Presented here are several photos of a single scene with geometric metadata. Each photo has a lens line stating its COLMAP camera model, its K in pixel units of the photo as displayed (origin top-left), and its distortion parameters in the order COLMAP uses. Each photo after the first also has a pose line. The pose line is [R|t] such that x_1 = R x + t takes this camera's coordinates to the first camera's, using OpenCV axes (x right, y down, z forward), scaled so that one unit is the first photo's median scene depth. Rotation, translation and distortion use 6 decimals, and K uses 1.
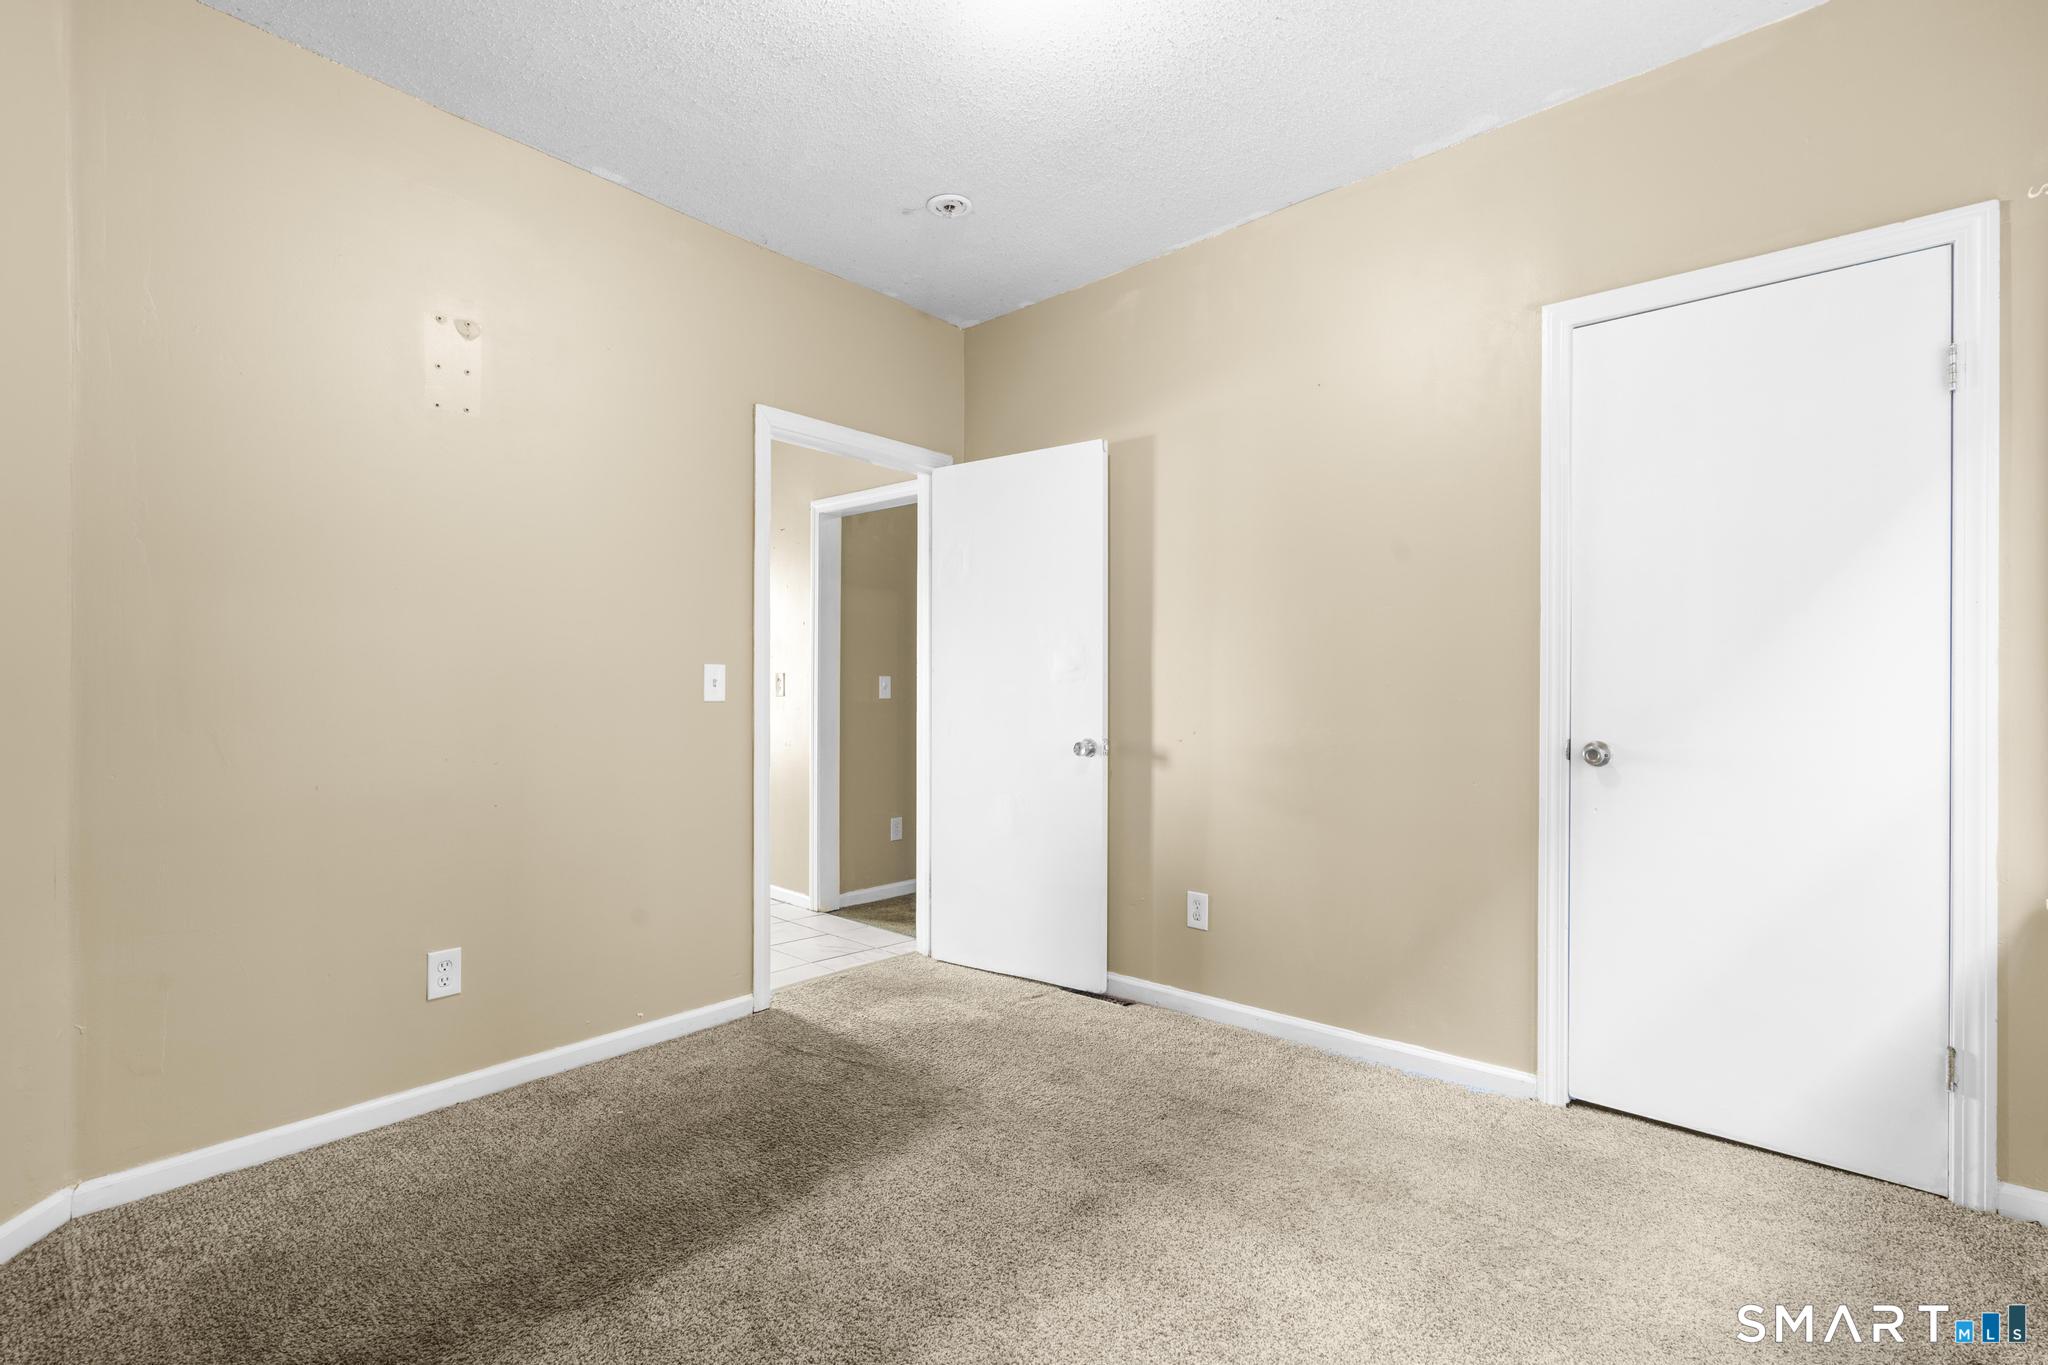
lens RADIAL K [[917.7, 0, 1023.3], [0, 917.7, 687.2], [0, 0, 1]] dist [-0.010937, 0.005333]
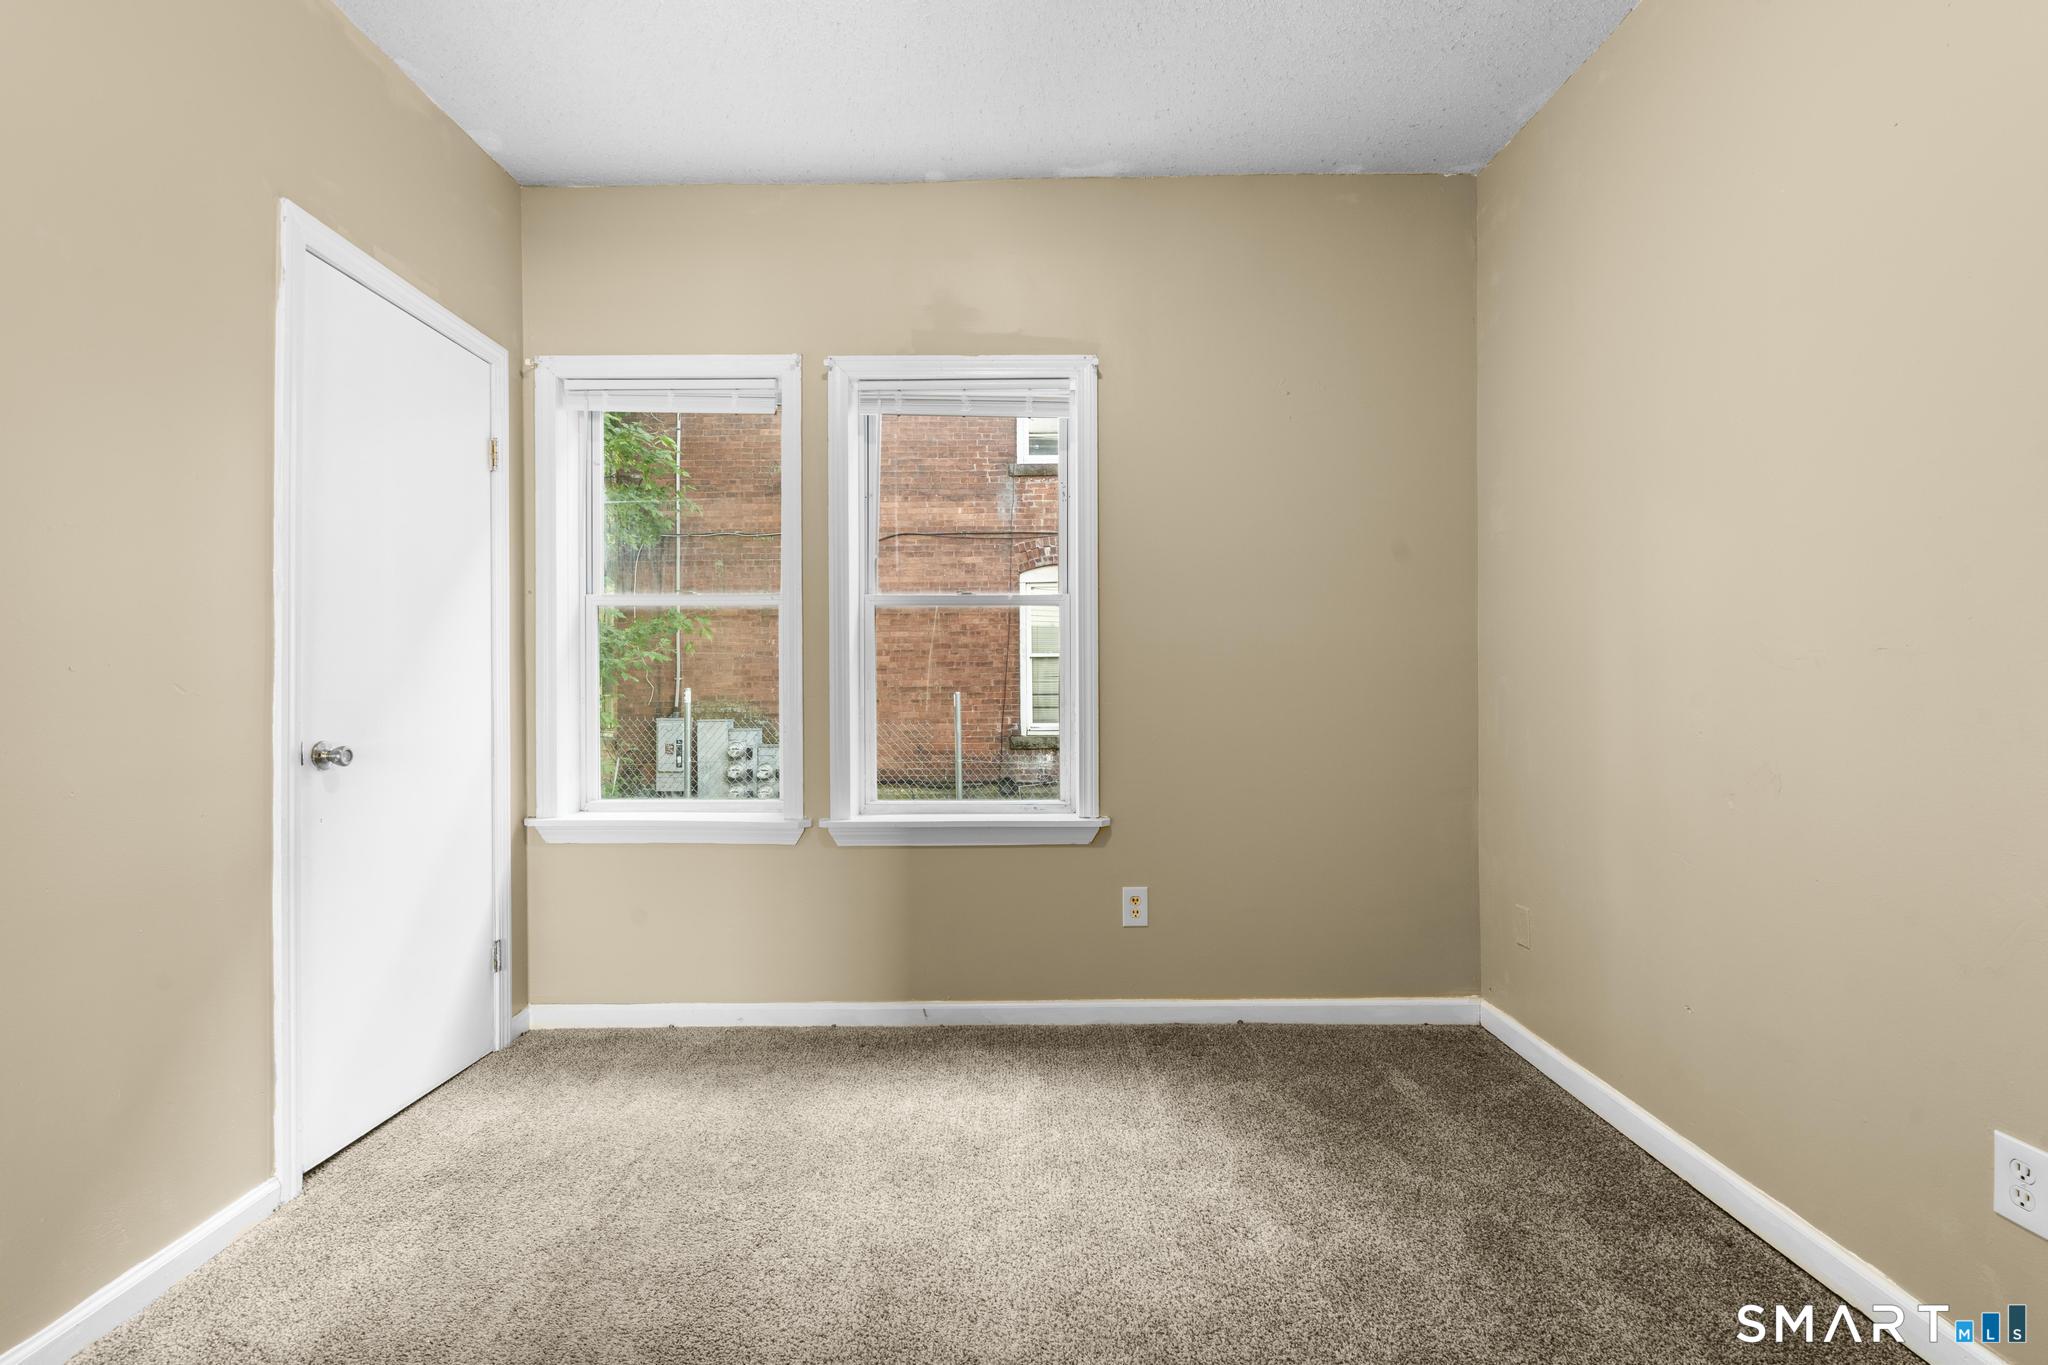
lens RADIAL K [[917.7, 0, 1023.3], [0, 917.7, 687.2], [0, 0, 1]] dist [-0.010937, 0.005333]
pose [[-0.651748, 0.004928, 0.758419, -0.504944], [-0.000009, 0.999979, -0.006505, 0.014957], [-0.758435, -0.004246, -0.651735, 1.155258]]
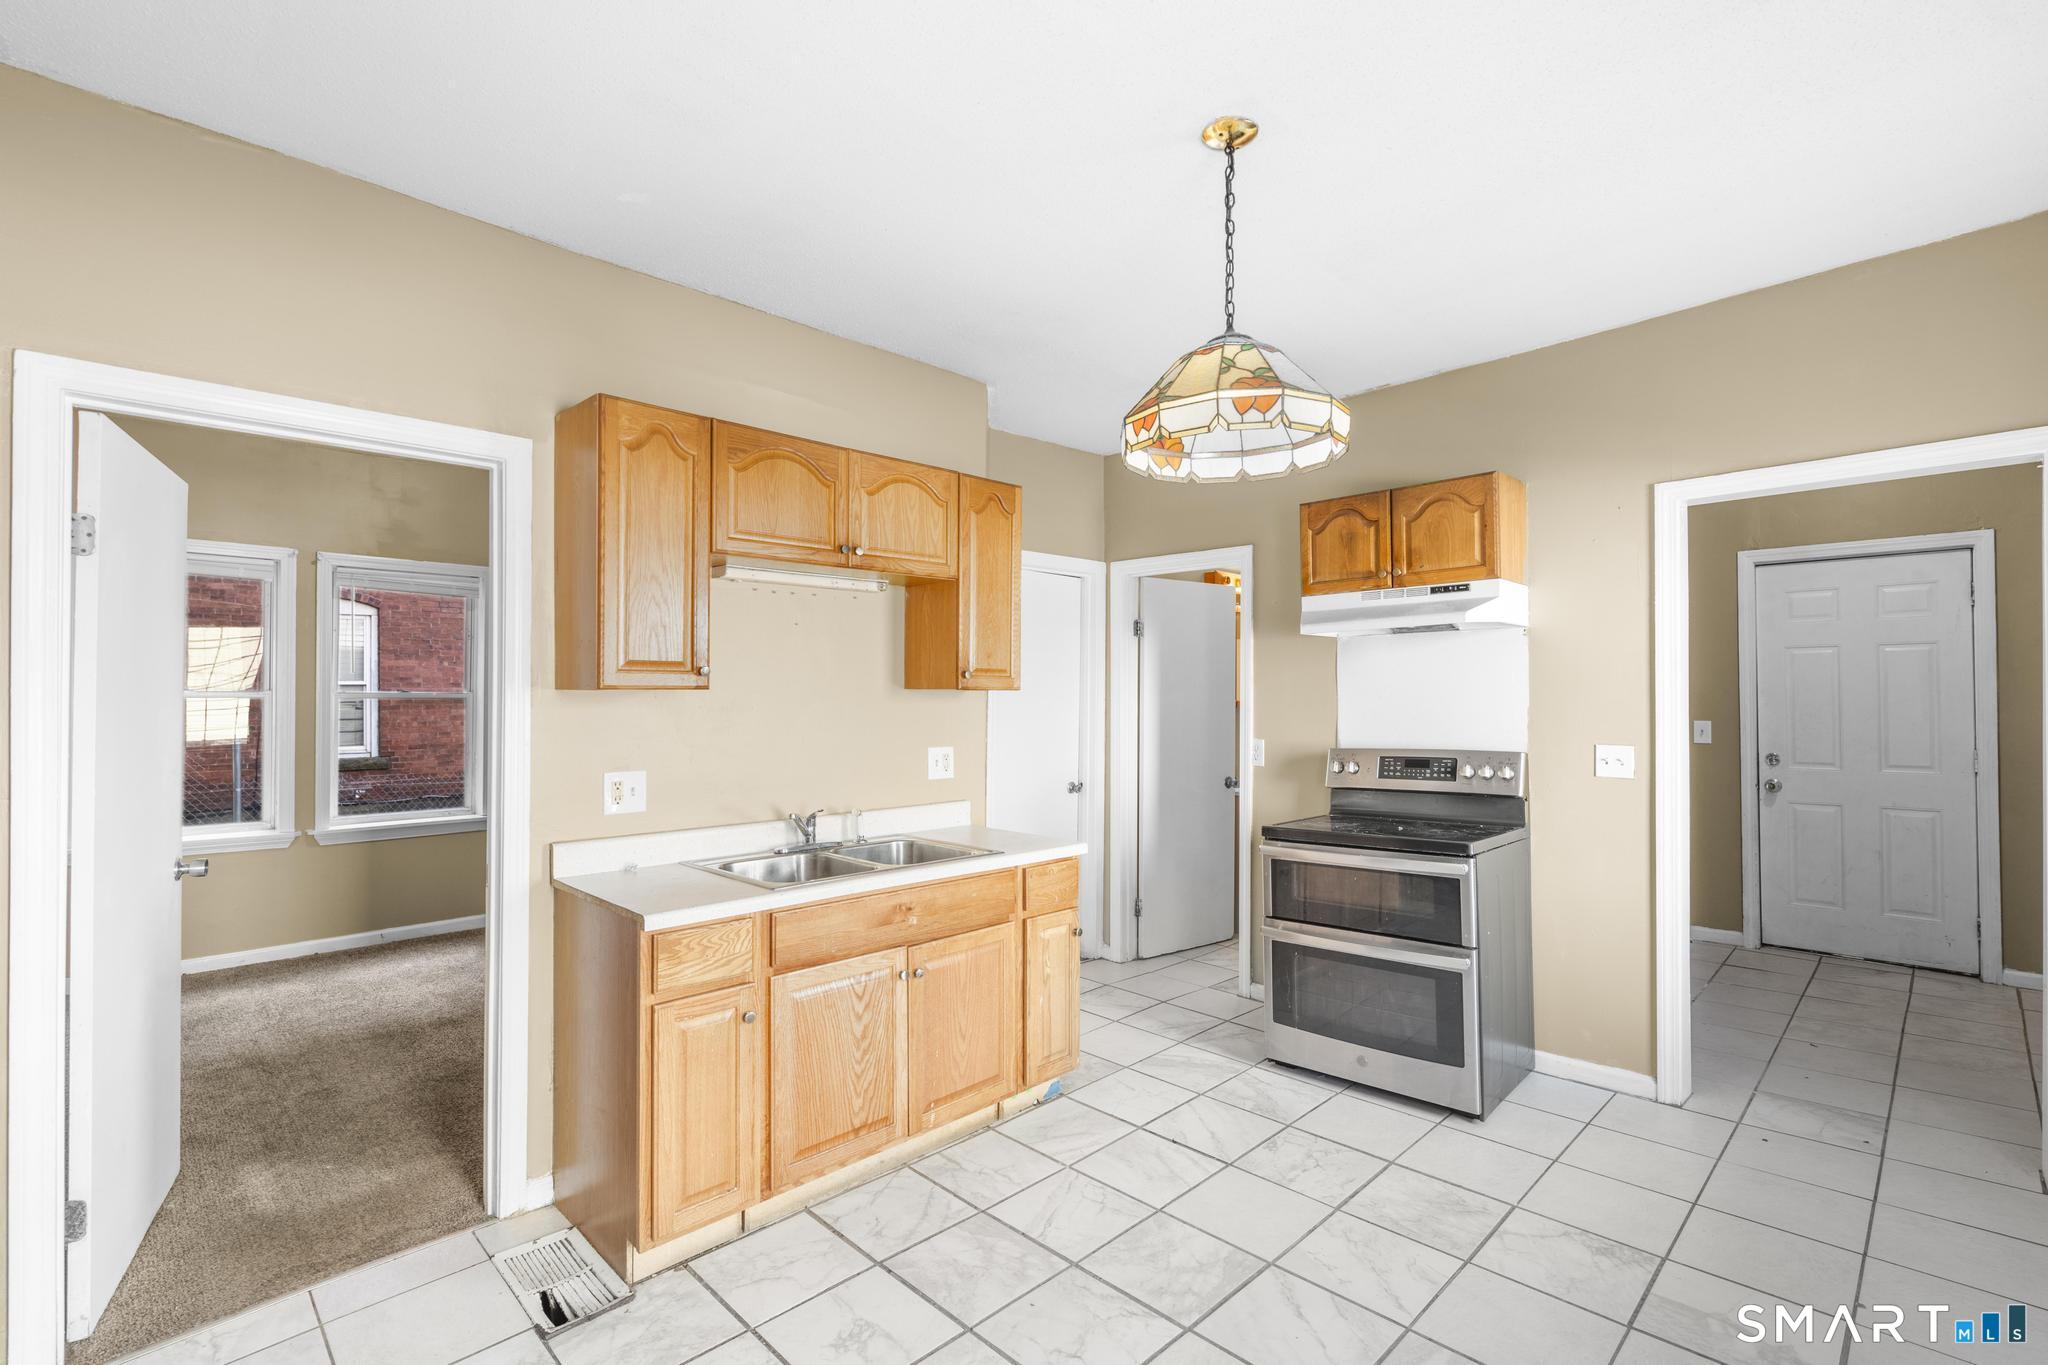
lens RADIAL K [[917.7, 0, 1023.3], [0, 917.7, 687.2], [0, 0, 1]] dist [-0.010937, 0.005333]
pose [[-0.996901, -0.006032, 0.078433, -1.182310], [-0.006777, 0.999934, -0.009236, -0.136357], [-0.078372, -0.009739, -0.996877, 2.556068]]
